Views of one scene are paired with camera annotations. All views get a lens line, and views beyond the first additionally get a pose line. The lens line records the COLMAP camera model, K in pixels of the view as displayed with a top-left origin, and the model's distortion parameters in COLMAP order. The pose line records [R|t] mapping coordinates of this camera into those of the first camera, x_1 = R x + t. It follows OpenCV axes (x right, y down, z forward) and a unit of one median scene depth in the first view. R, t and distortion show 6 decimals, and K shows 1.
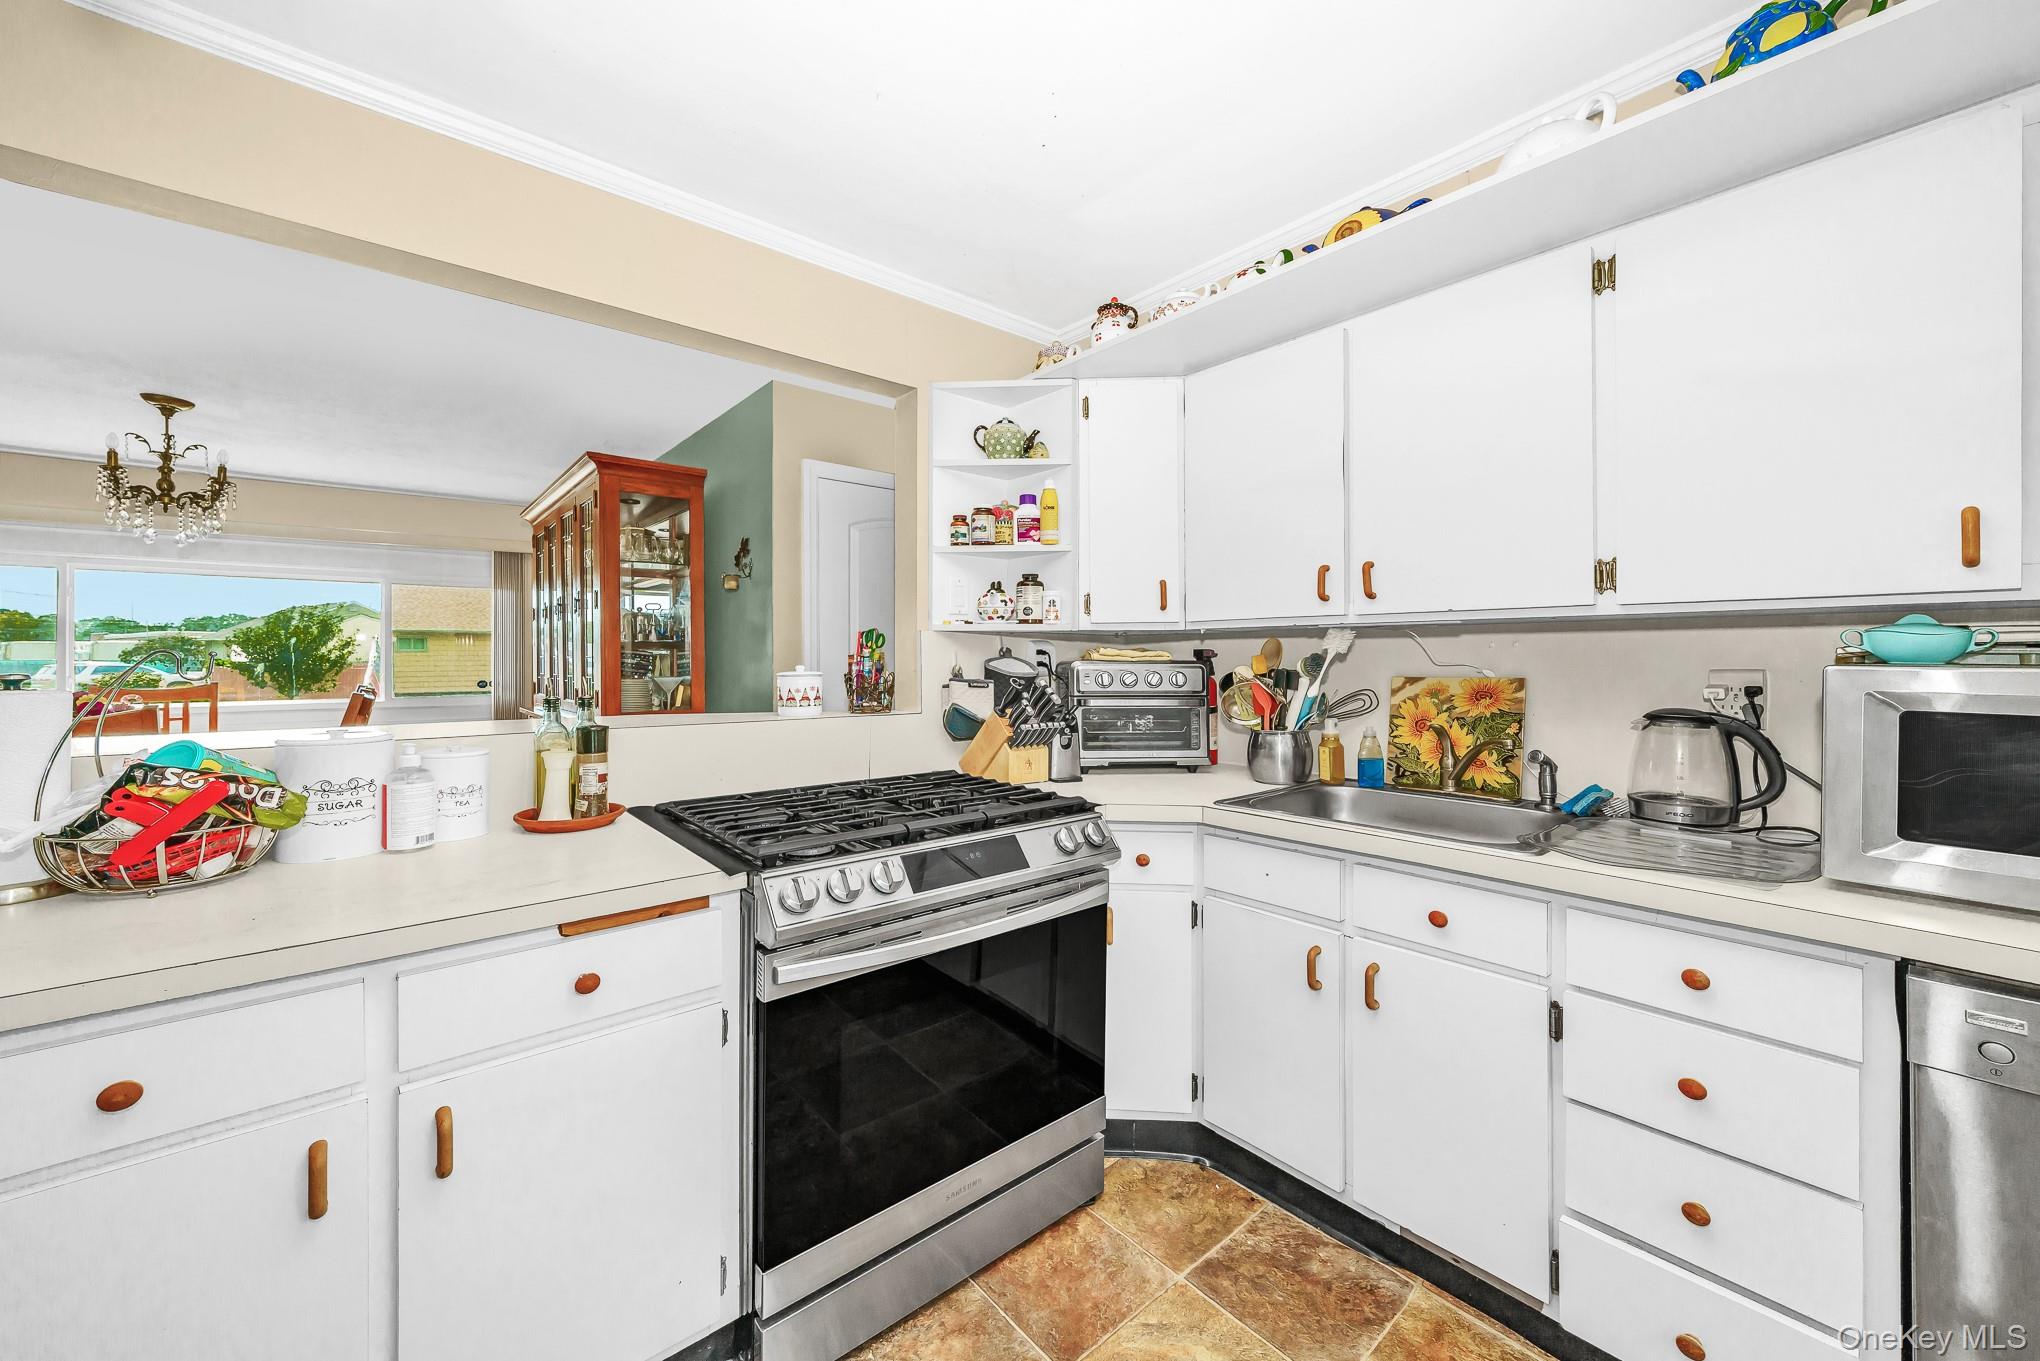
lens RADIAL K [[734.6, 0, 983.7], [0, 734.6, 651.6], [0, 0, 1]] dist [-0.000451, -0.000089]
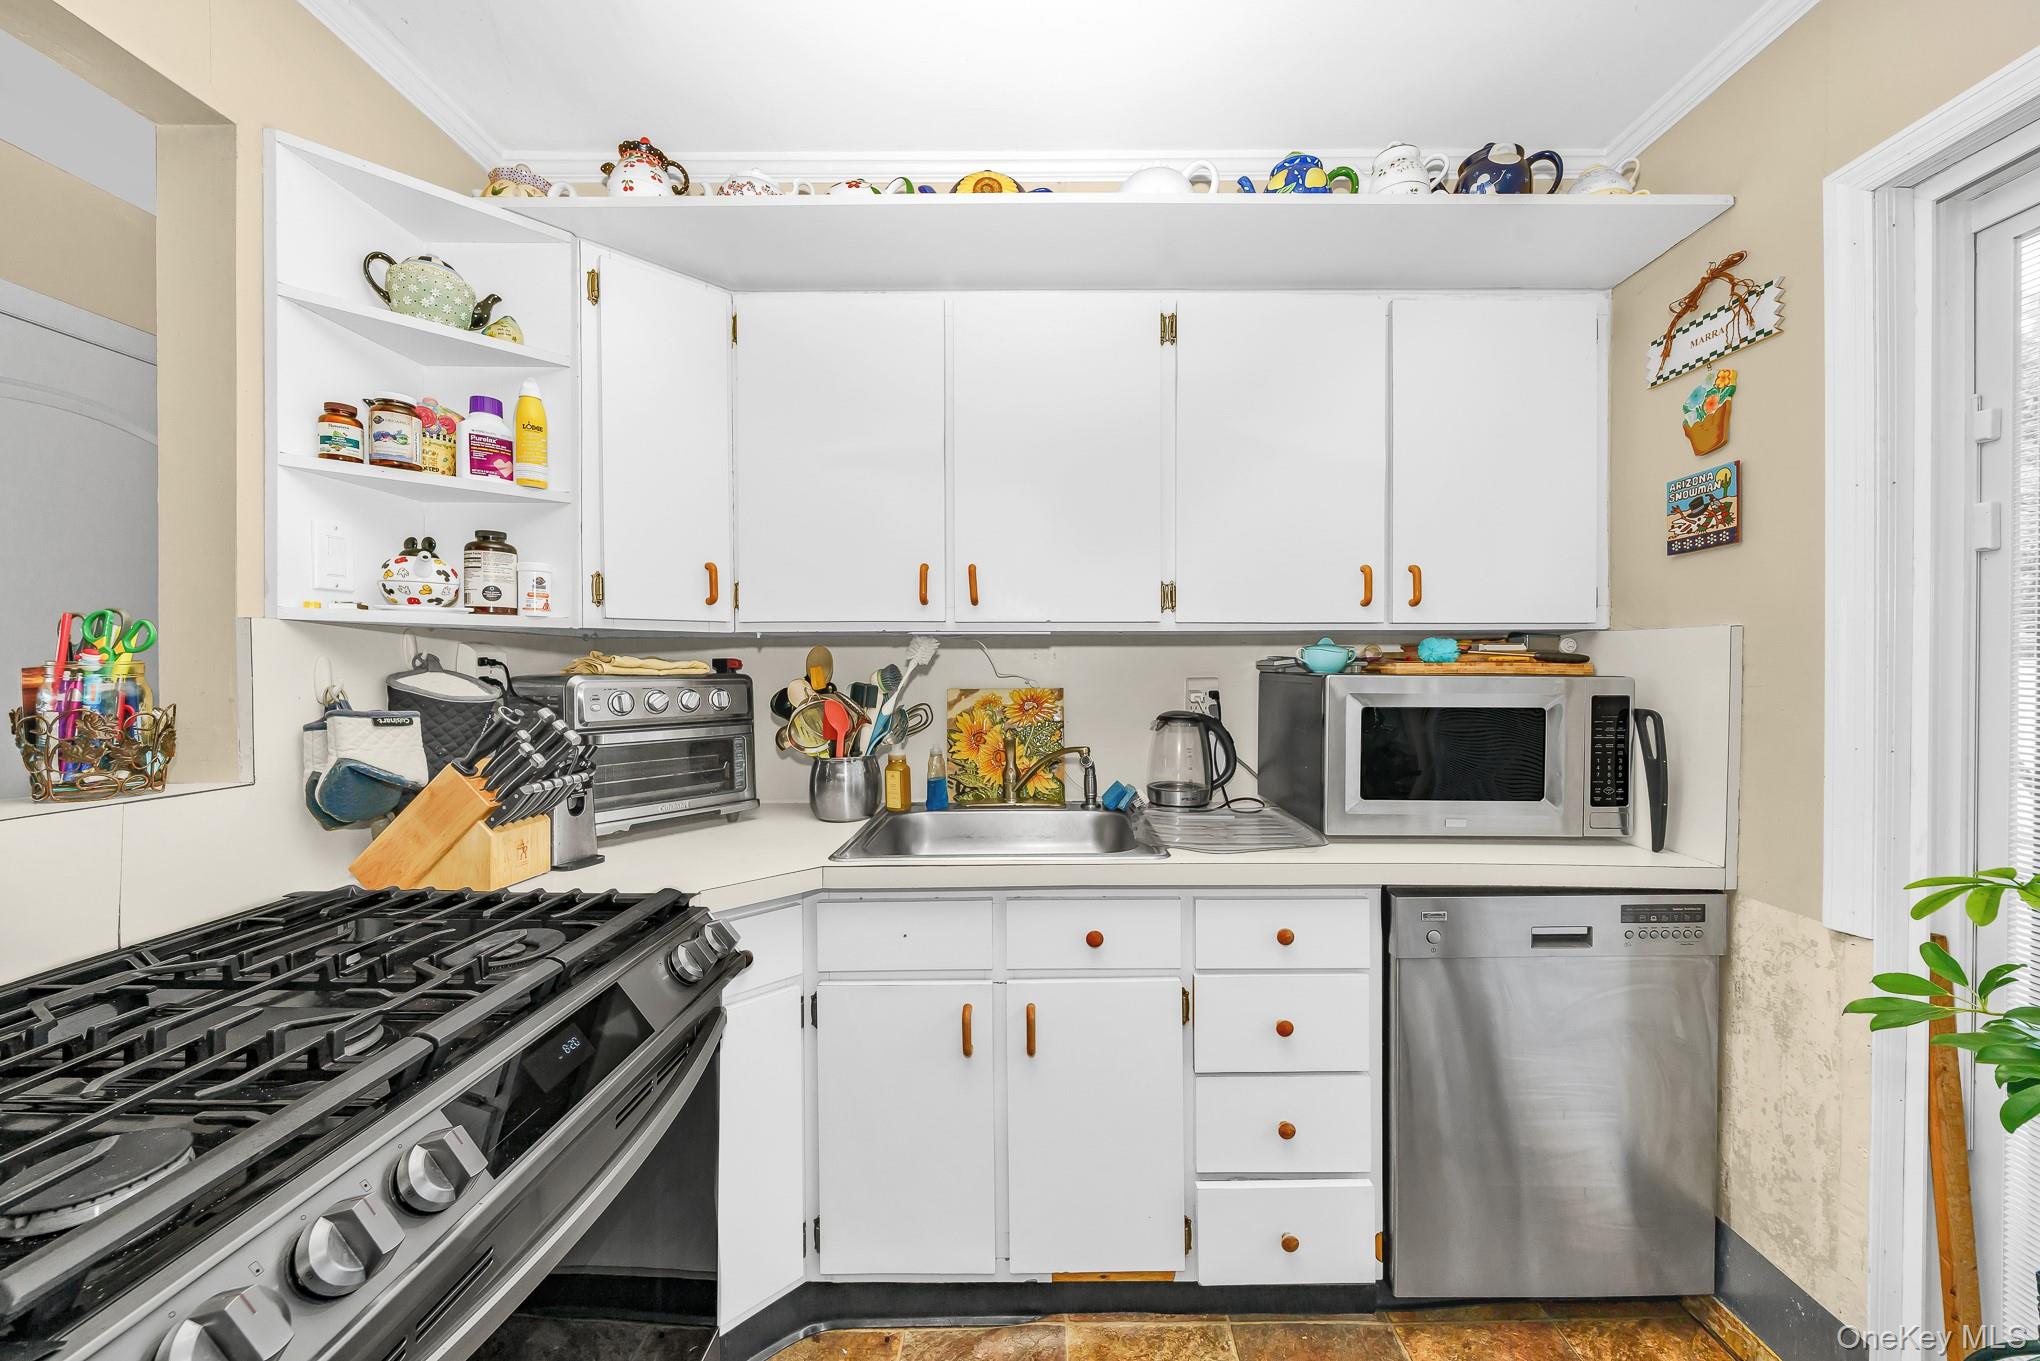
lens RADIAL K [[795.0, 0, 1009.7], [0, 795.0, 671.3], [0, 0, 1]] dist [-0.002825, -0.000229]
pose [[0.647516, -0.005601, 0.762031, -0.167527], [-0.003898, 0.999936, 0.010662, 0.000024], [-0.762042, -0.009874, 0.647452, 0.272587]]
